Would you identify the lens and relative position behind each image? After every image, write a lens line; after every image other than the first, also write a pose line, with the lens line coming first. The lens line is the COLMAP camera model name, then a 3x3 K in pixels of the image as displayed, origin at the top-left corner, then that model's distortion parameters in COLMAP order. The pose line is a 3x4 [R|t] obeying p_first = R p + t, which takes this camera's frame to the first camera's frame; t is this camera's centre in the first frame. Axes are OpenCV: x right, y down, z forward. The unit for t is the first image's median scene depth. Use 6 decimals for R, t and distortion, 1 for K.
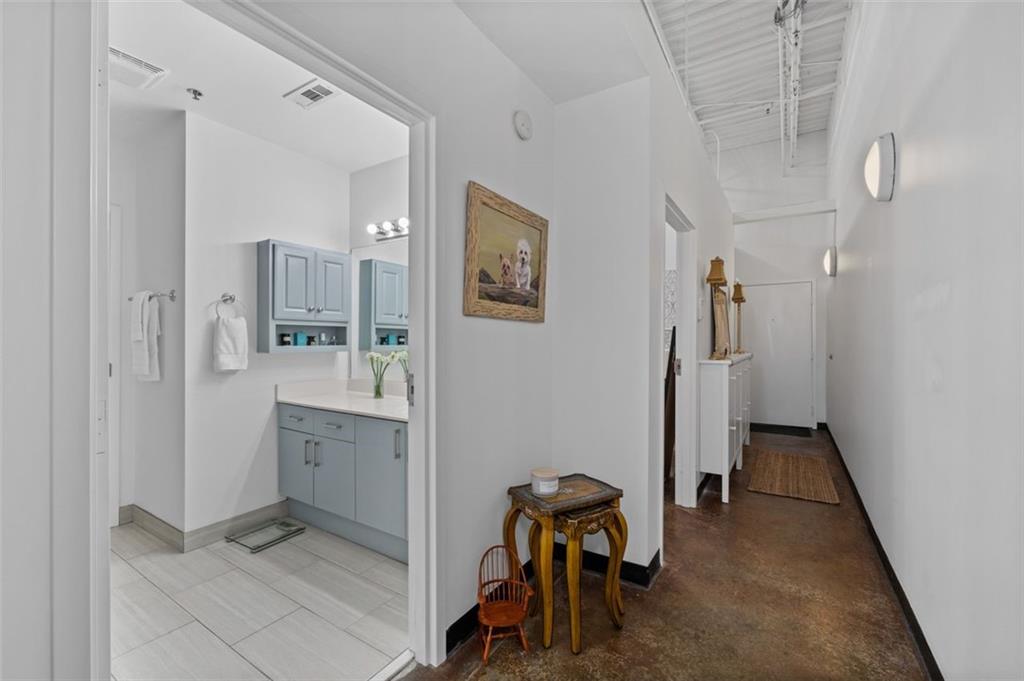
lens RADIAL K [[428.9, 0, 512.1], [0, 428.9, 342.2], [0, 0, 1]] dist [-0.000185, 0.000112]
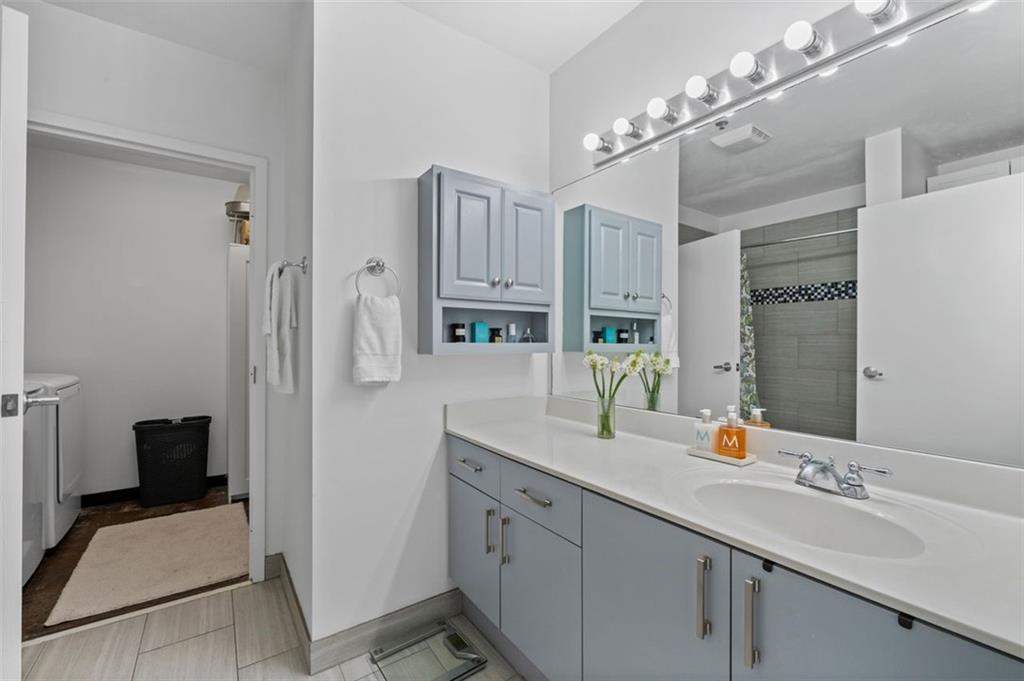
lens RADIAL K [[424.8, 0, 514.1], [0, 424.8, 342.6], [0, 0, 1]] dist [0.000284, -0.000014]
pose [[0.924974, -0.002216, -0.380023, -0.217260], [-0.000027, 0.999983, -0.005897, 0.011493], [0.380030, 0.005464, 0.924958, 0.456926]]
